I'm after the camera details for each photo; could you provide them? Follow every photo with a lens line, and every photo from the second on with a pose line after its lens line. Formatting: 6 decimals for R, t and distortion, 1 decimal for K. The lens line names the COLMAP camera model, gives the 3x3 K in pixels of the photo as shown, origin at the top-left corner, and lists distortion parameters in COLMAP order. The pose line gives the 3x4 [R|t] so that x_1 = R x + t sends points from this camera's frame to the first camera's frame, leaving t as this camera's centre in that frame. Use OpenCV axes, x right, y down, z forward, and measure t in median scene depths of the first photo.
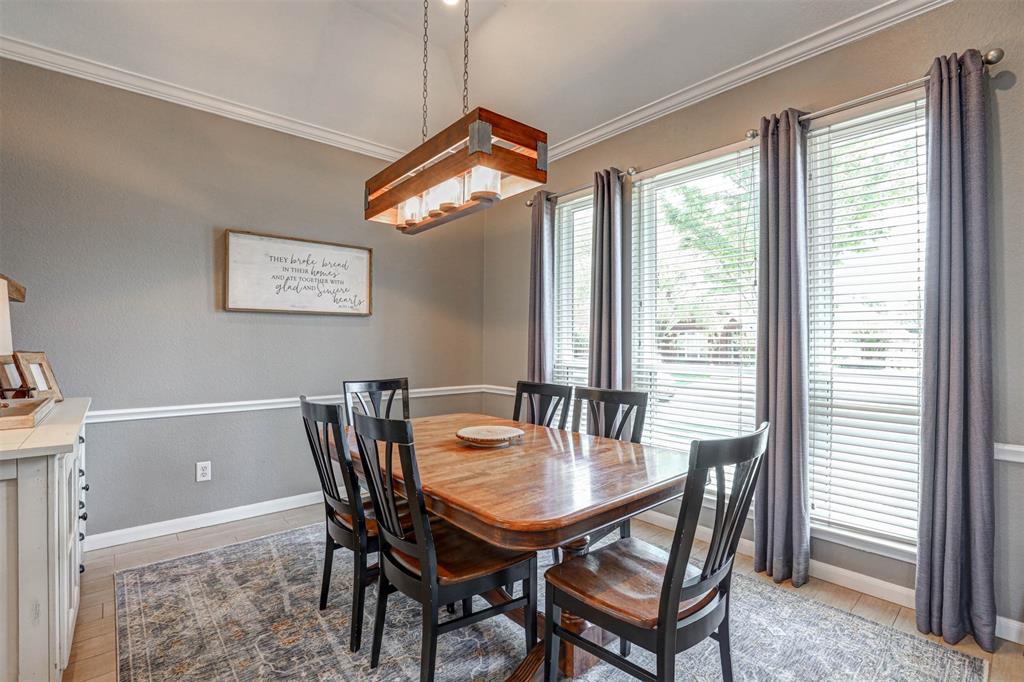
lens RADIAL K [[469.3, 0, 516.1], [0, 469.3, 347.1], [0, 0, 1]] dist [-0.027984, 0.000244]
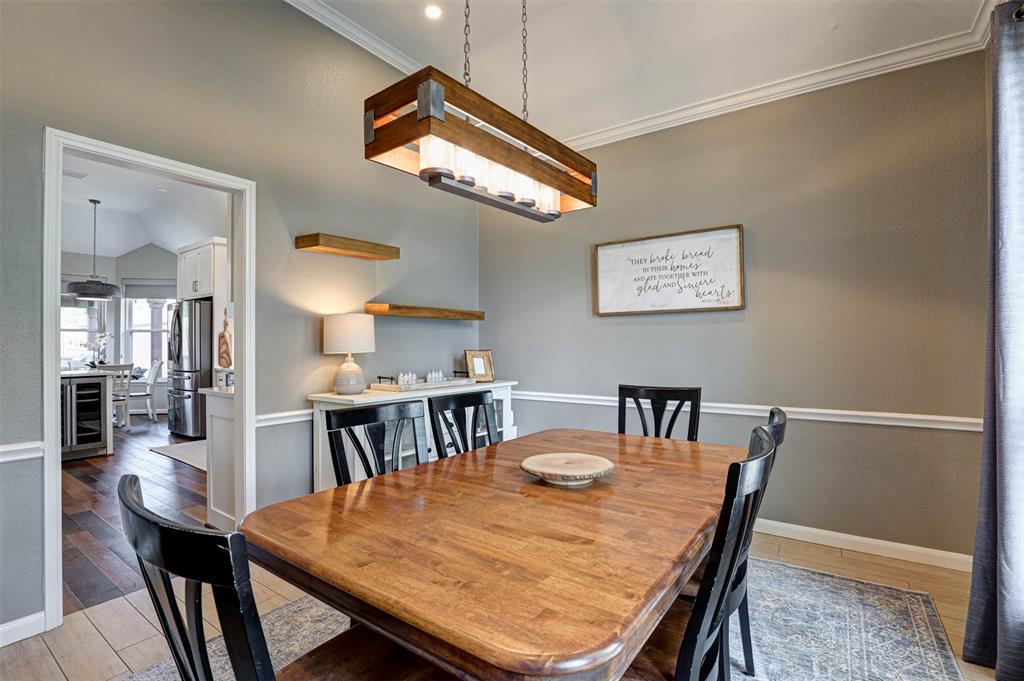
lens RADIAL K [[469.3, 0, 516.1], [0, 469.3, 346.6], [0, 0, 1]] dist [-0.027984, 0.000244]
pose [[0.242538, -0.007008, -0.970117, 0.432540], [-0.005503, 0.999948, -0.008599, 0.007751], [0.970126, 0.007424, 0.242487, 0.516359]]
